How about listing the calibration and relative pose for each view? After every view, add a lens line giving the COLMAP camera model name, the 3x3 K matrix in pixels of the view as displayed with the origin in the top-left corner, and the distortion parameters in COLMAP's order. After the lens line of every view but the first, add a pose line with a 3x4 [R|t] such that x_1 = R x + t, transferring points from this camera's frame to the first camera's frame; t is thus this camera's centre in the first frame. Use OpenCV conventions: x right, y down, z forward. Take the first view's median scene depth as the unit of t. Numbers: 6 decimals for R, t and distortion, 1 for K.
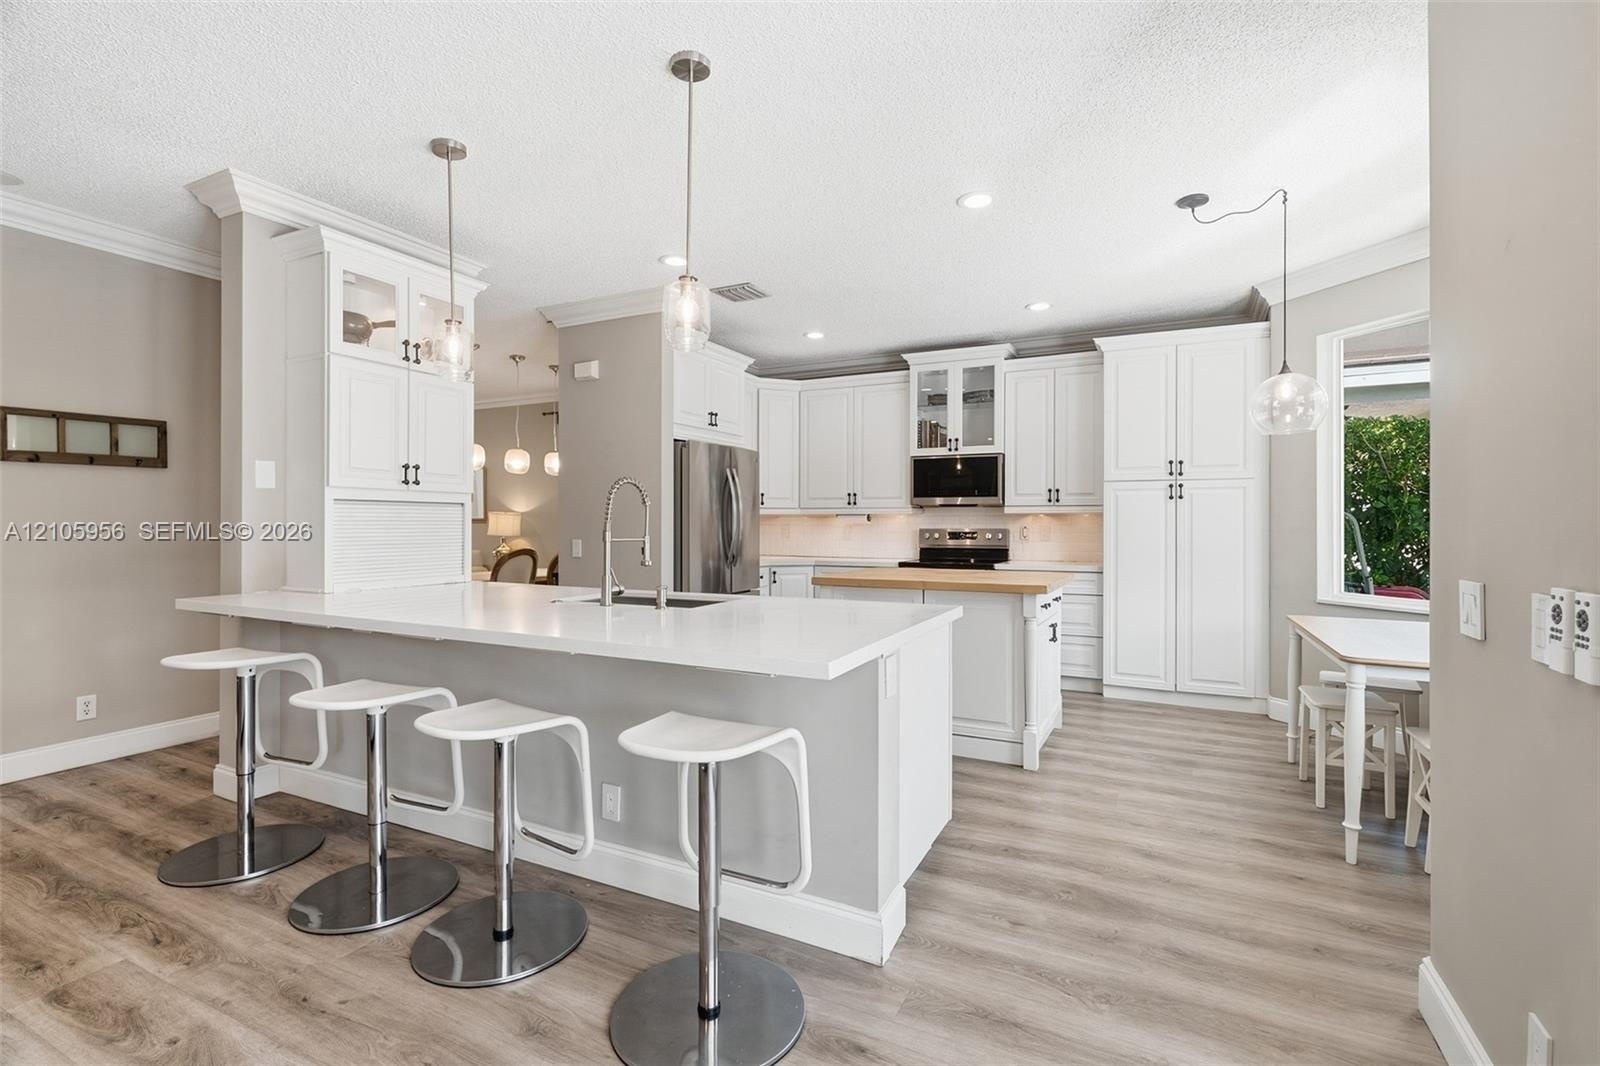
lens RADIAL K [[733.6, 0, 809.9], [0, 733.6, 523.7], [0, 0, 1]] dist [-0.004523, 0.001058]
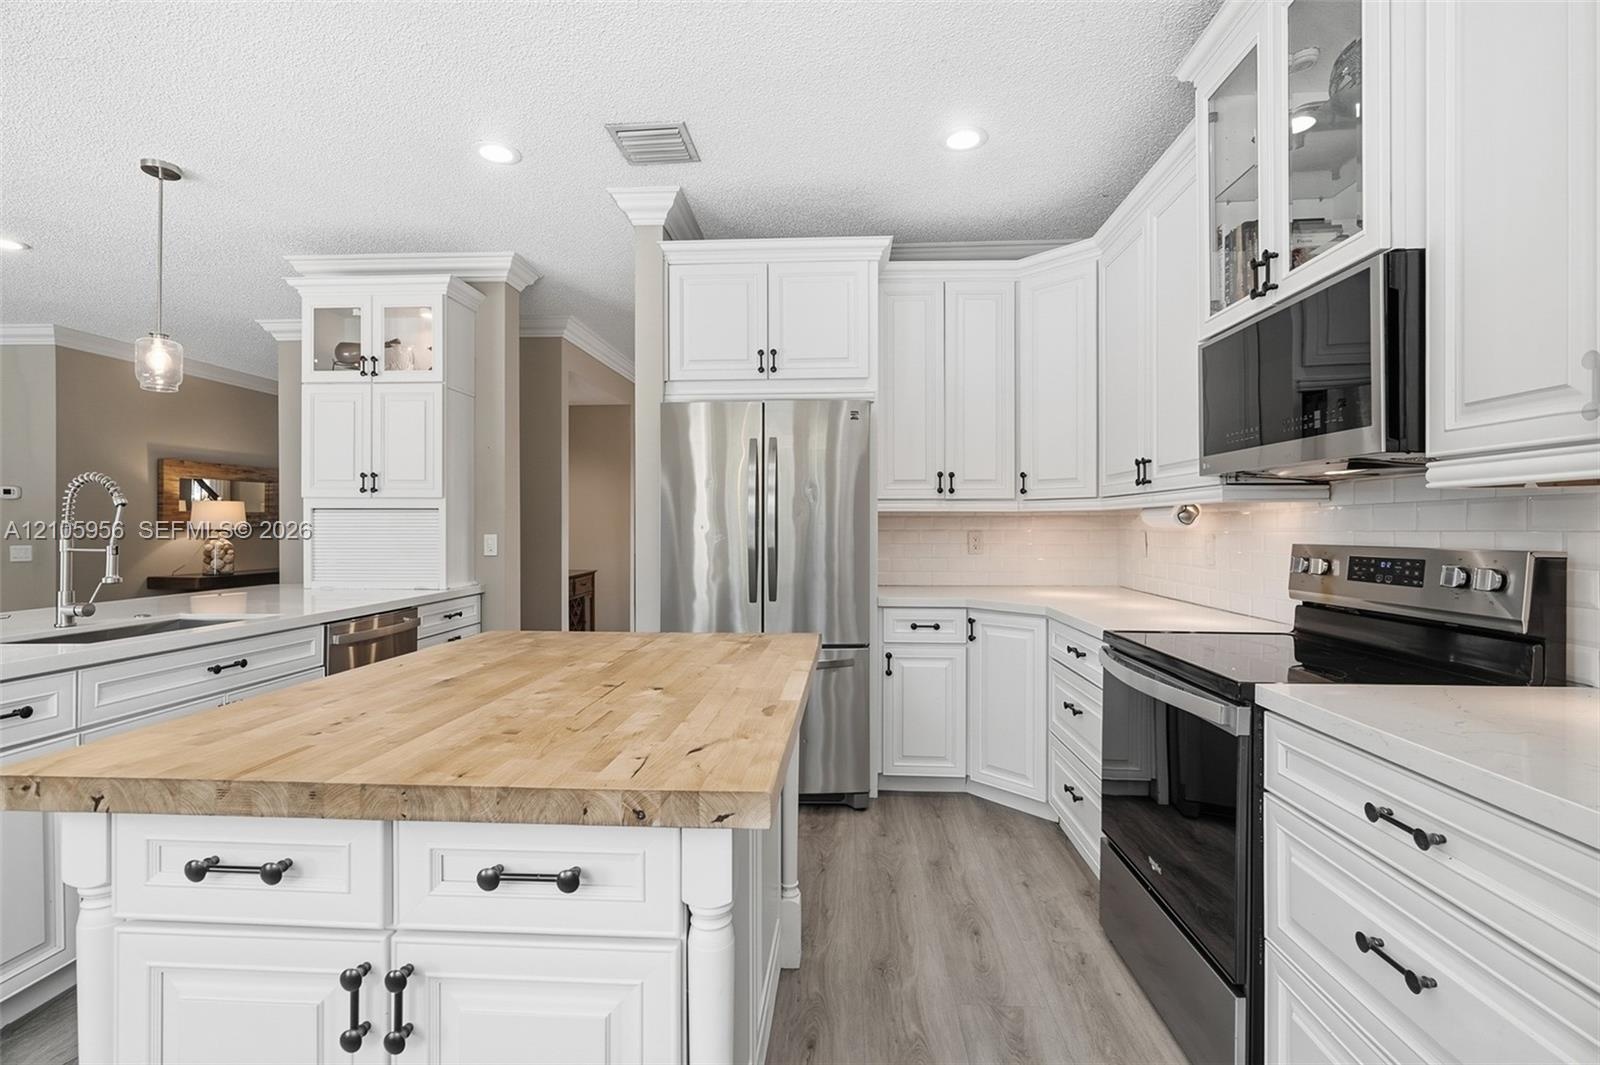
lens RADIAL K [[733.6, 0, 801.2], [0, 733.6, 531.1], [0, 0, 1]] dist [-0.004523, 0.001058]
pose [[0.390869, 0.005193, -0.920431, 0.450909], [0.000784, 0.999982, 0.005974, -0.002297], [0.920446, -0.003057, 0.390858, 0.782870]]
